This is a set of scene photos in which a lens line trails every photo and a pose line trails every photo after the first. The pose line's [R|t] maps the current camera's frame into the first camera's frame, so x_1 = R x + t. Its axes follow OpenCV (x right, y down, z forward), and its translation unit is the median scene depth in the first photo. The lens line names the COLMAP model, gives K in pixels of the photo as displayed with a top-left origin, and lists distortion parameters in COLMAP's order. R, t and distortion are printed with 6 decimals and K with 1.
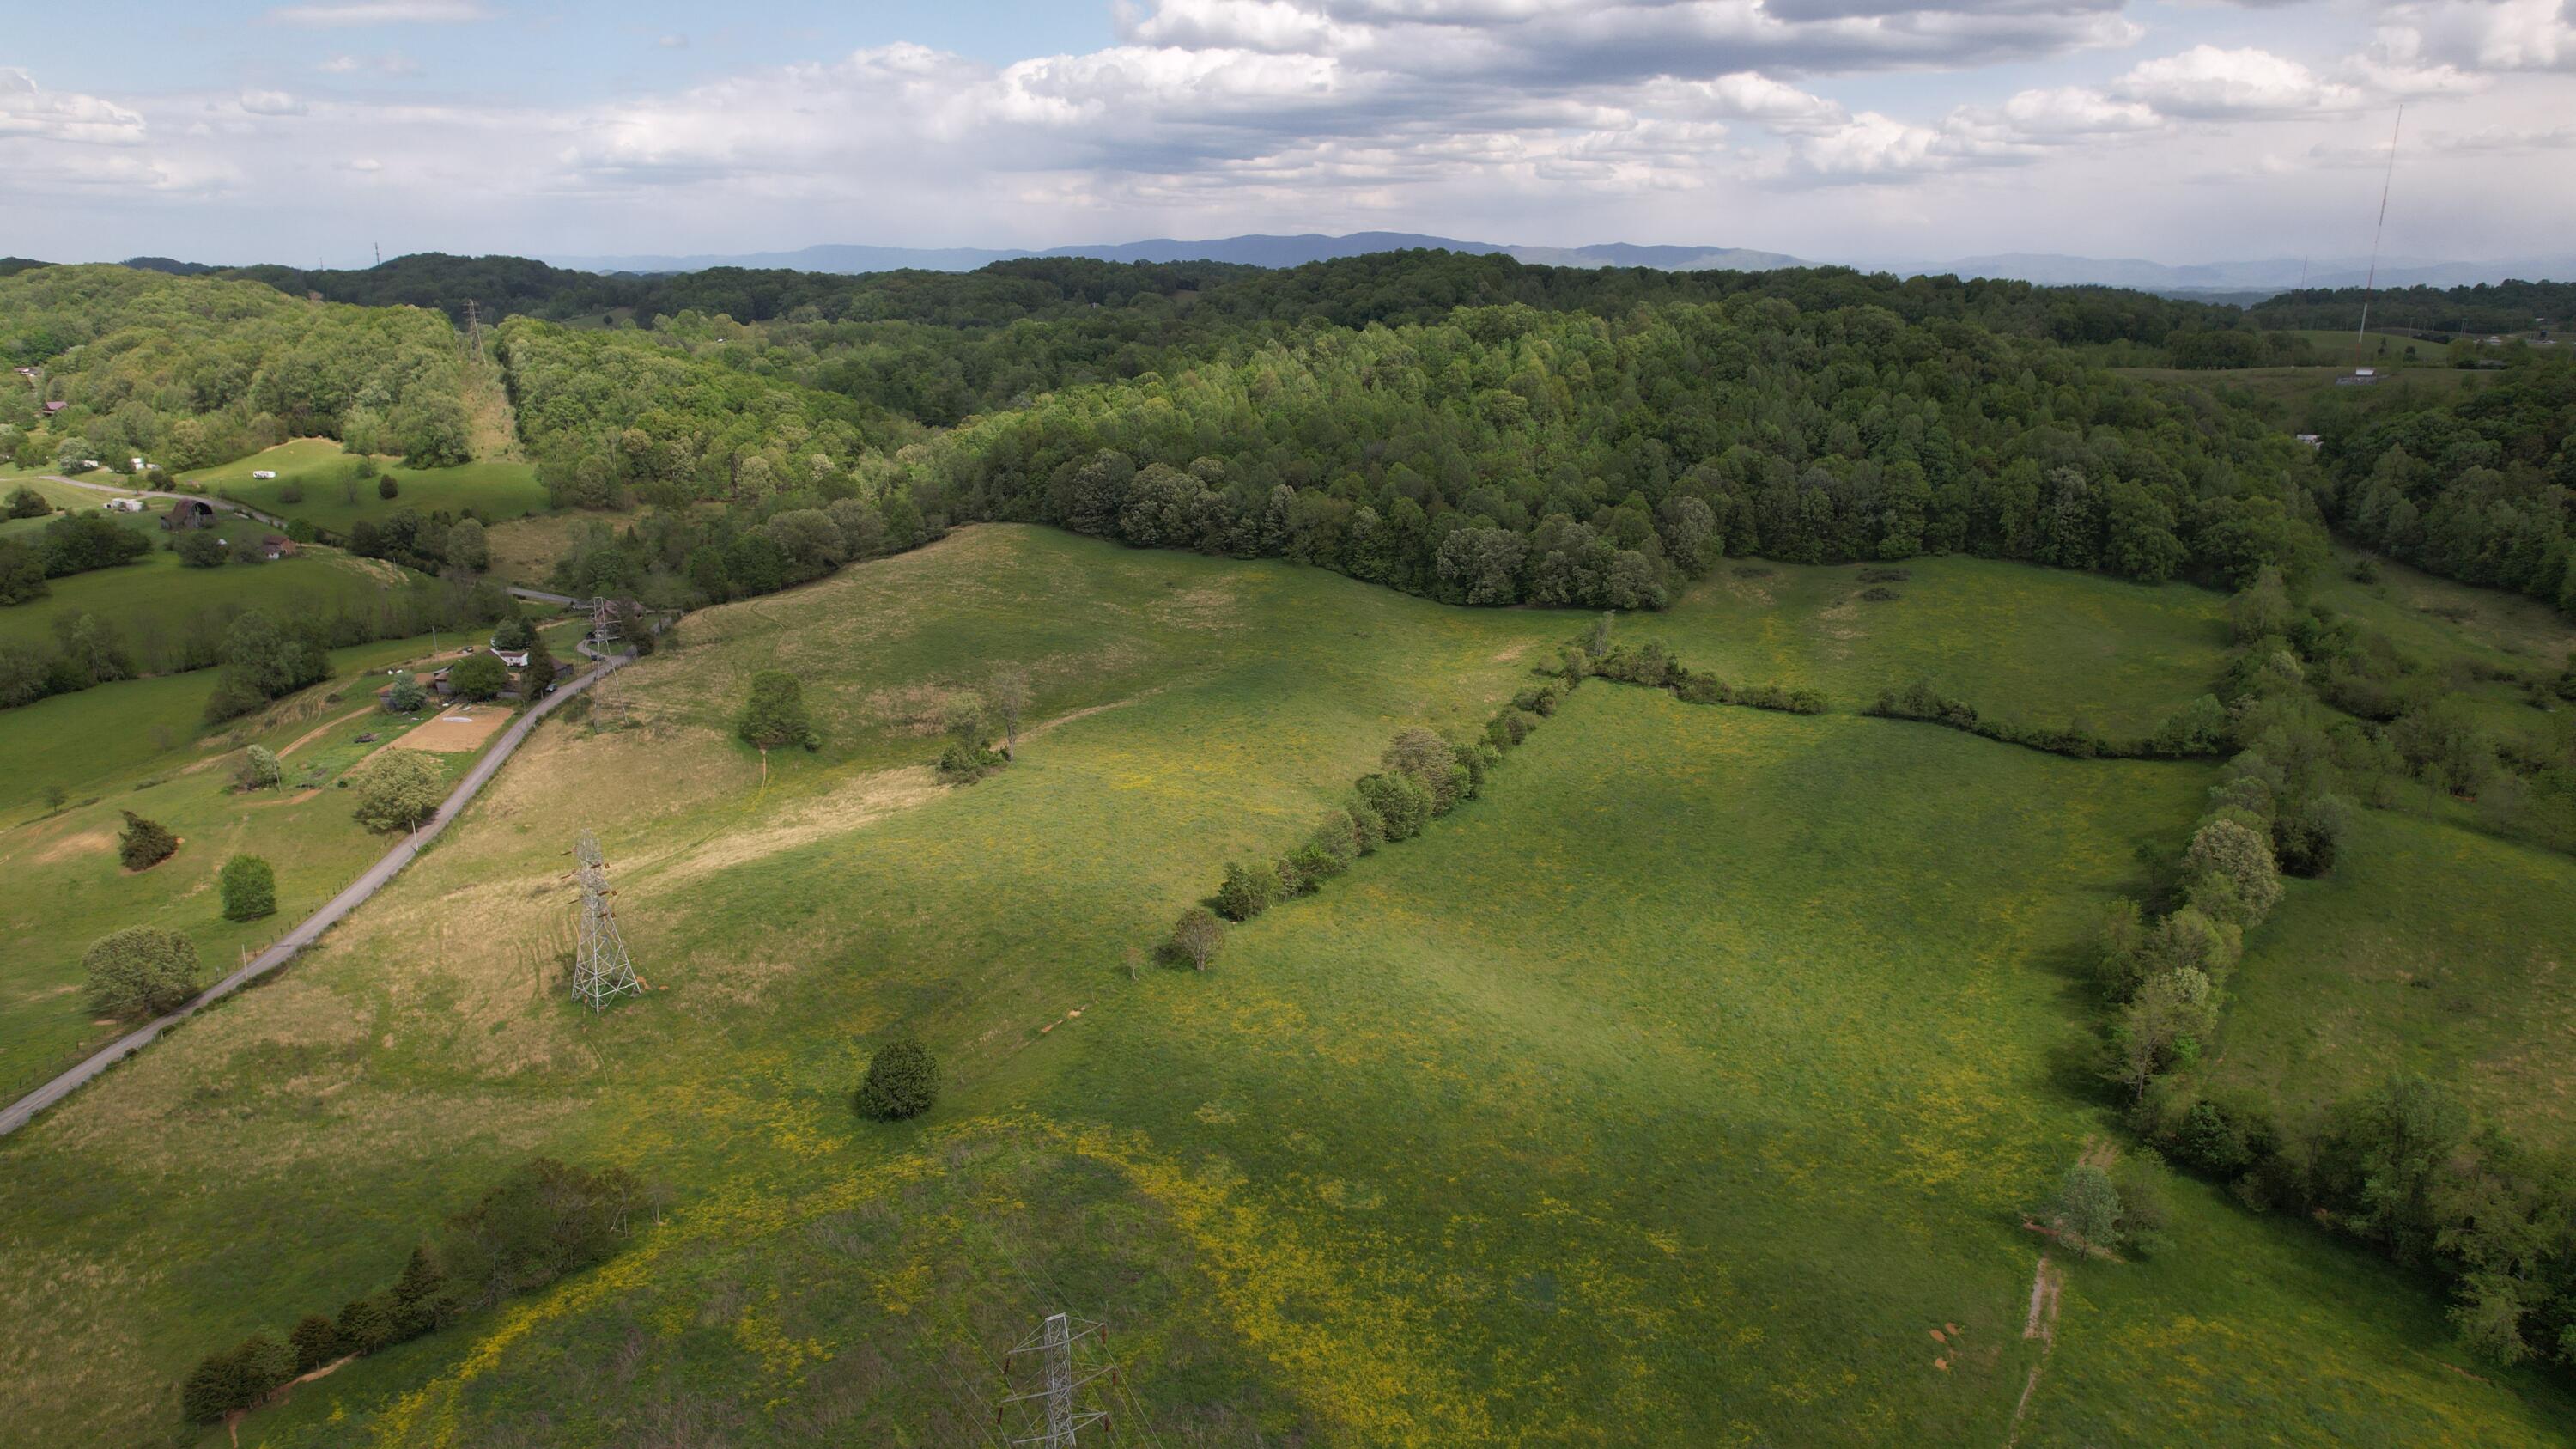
lens RADIAL K [[1648.7, 0, 1292.2], [0, 1648.7, 711.8], [0, 0, 1]] dist [-0.075963, 0.066472]
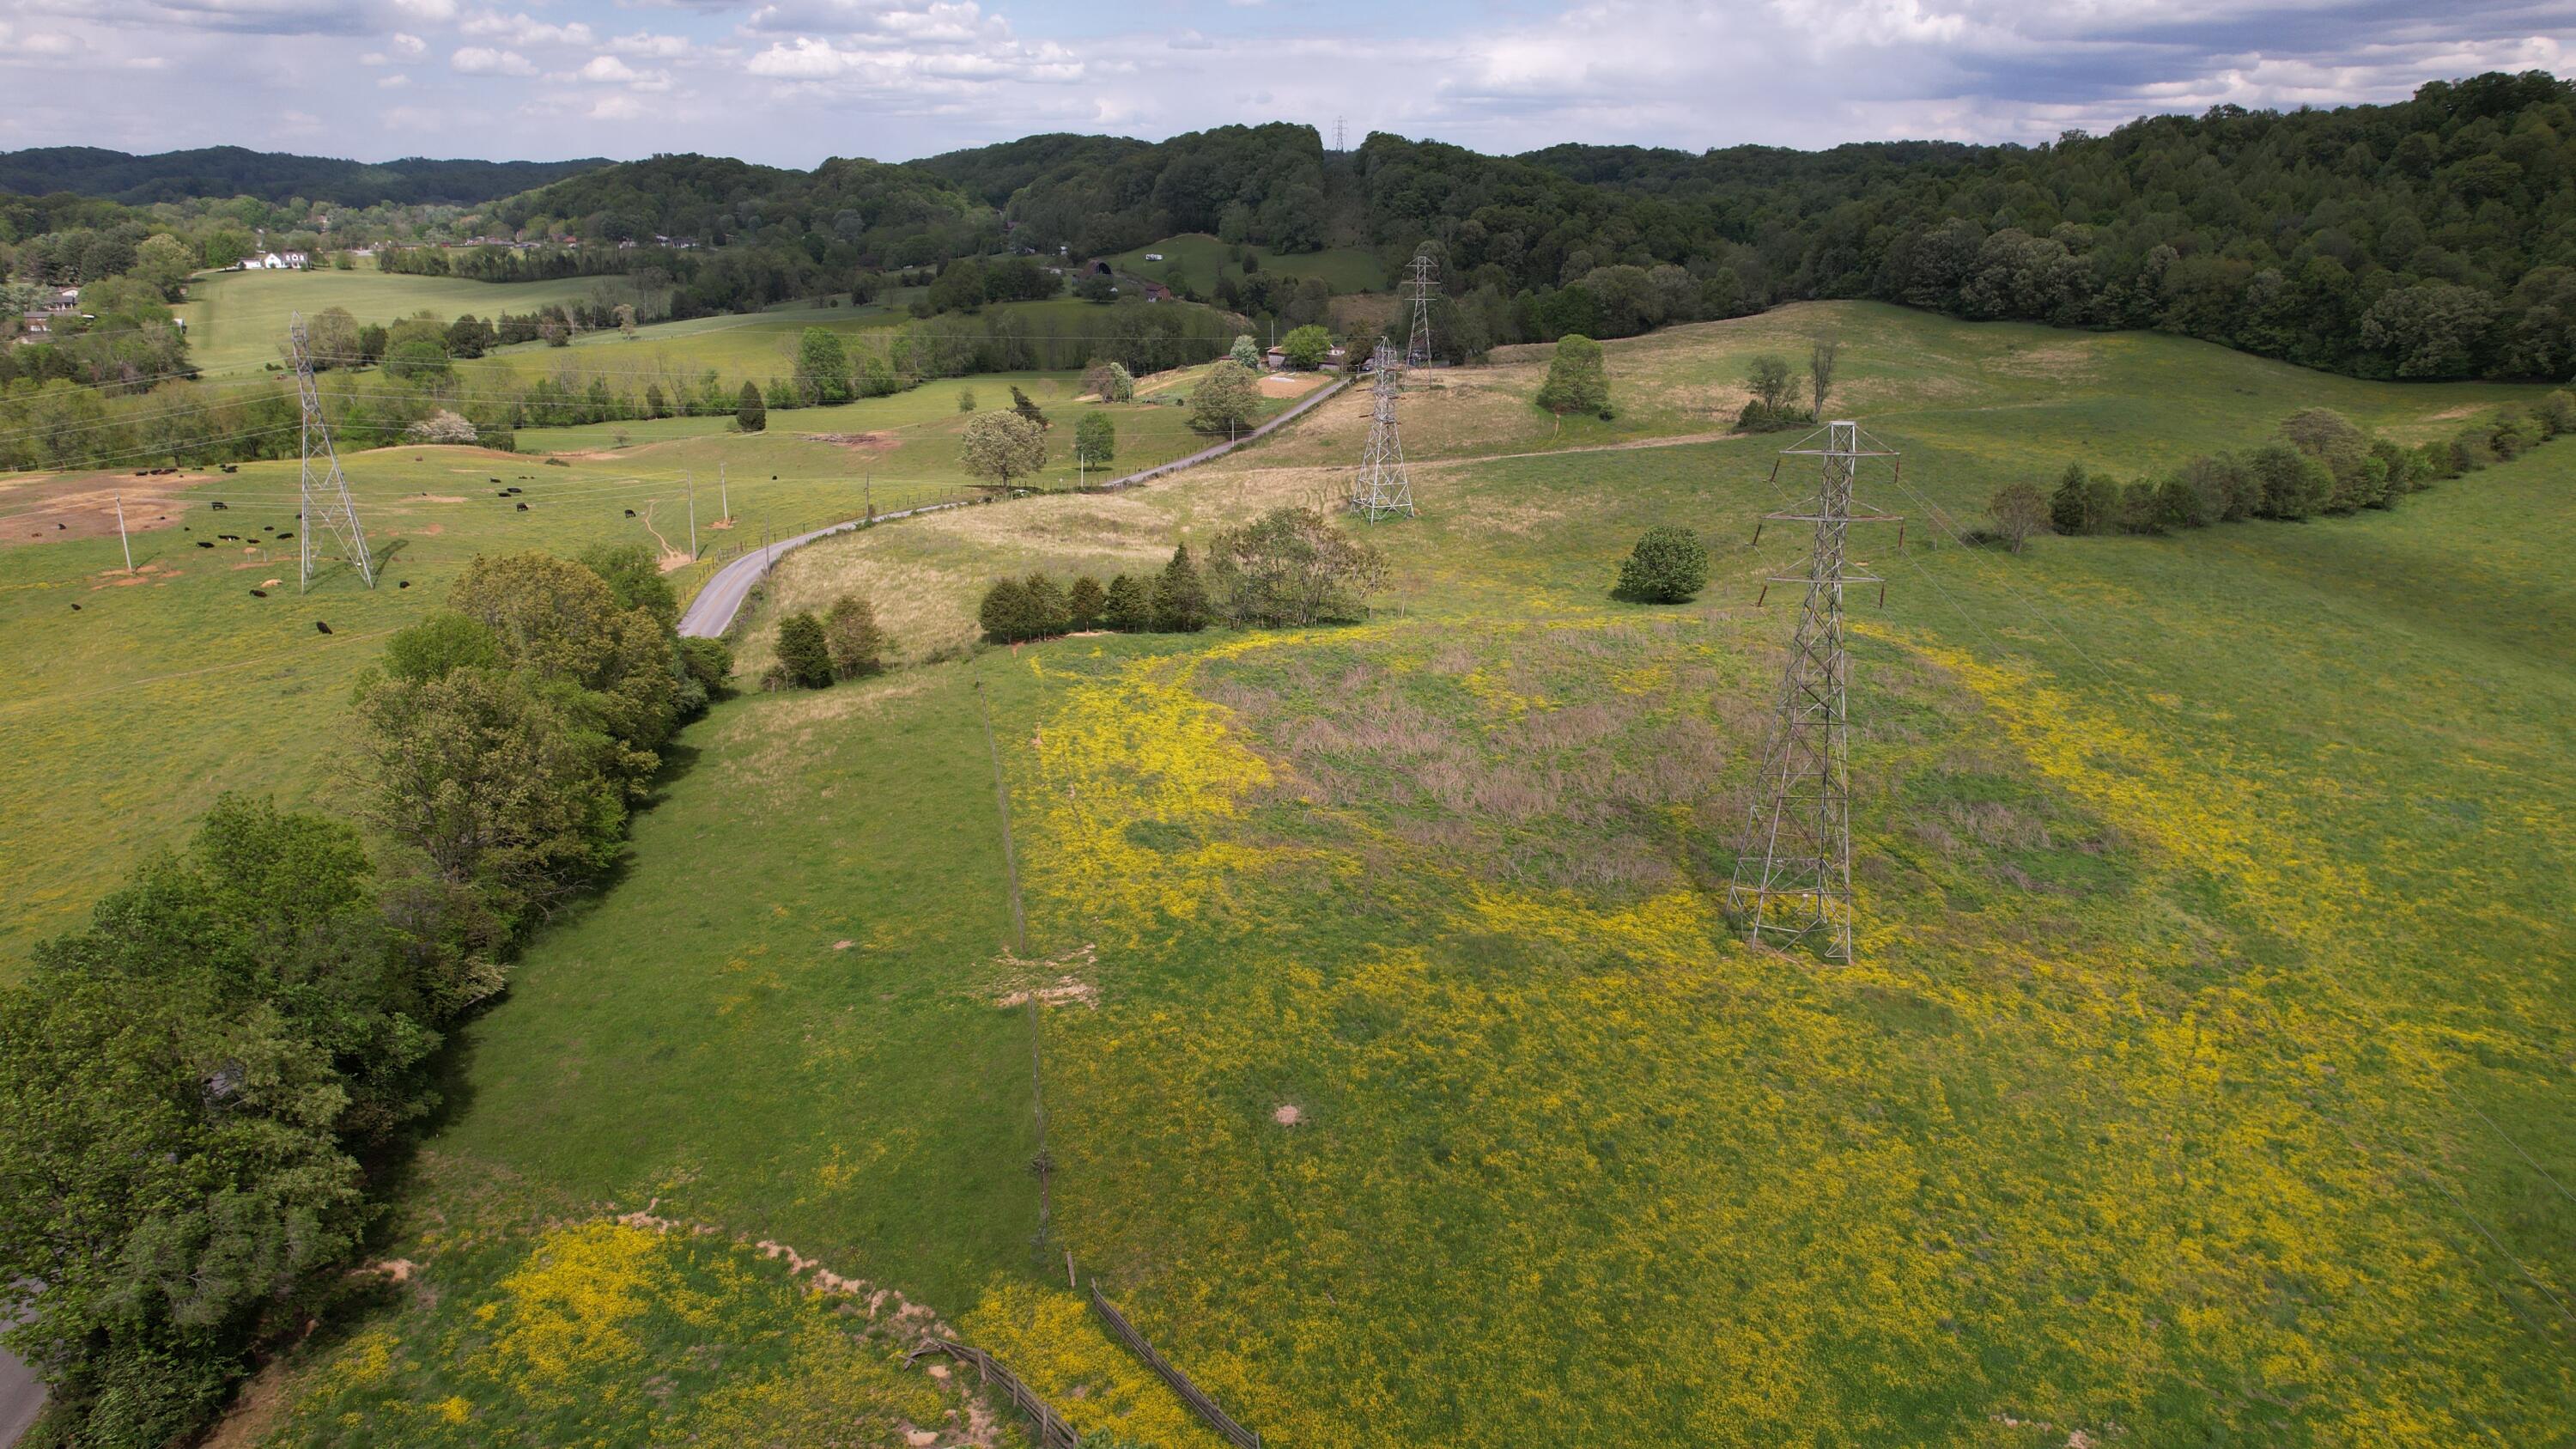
lens RADIAL K [[1648.7, 0, 1292.6], [0, 1648.7, 709.9], [0, 0, 1]] dist [-0.075963, 0.066472]
pose [[0.885271, 0.140750, -0.443267, -0.000602], [-0.125951, 0.990045, 0.062825, 0.117057], [0.447697, 0.000212, 0.894185, 0.031190]]
